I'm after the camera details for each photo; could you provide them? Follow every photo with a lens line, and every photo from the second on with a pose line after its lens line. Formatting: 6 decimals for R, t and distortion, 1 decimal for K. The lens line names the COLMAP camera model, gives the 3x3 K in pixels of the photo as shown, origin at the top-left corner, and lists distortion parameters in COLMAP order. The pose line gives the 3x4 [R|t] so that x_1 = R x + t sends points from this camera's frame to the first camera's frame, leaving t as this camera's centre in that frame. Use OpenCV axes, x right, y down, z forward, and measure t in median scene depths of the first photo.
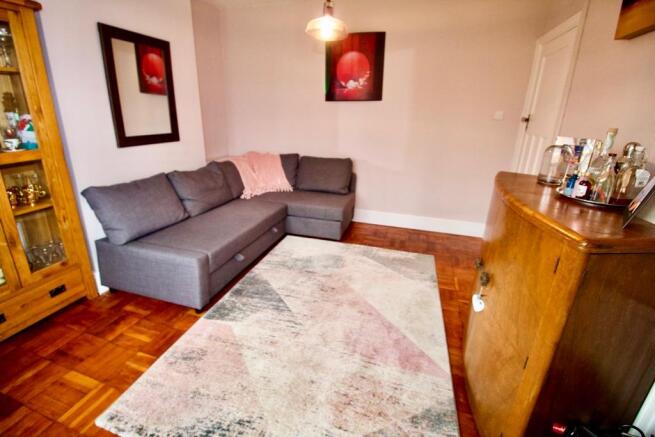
lens RADIAL K [[301.9, 0, 323.3], [0, 301.9, 214.8], [0, 0, 1]] dist [-0.000681, -0.013034]
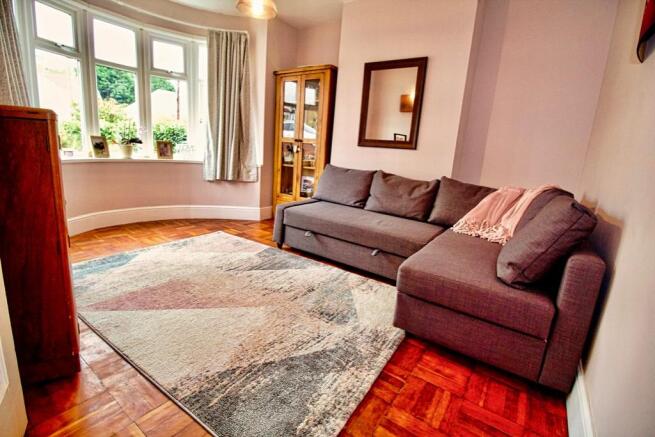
lens RADIAL K [[301.9, 0, 323.3], [0, 301.9, 214.8], [0, 0, 1]] dist [-0.000681, -0.013034]
pose [[-0.305587, 0.150110, -0.940257, 0.704588], [-0.386788, 0.882778, 0.266641, -0.228336], [0.870064, 0.445162, -0.211705, 1.182795]]
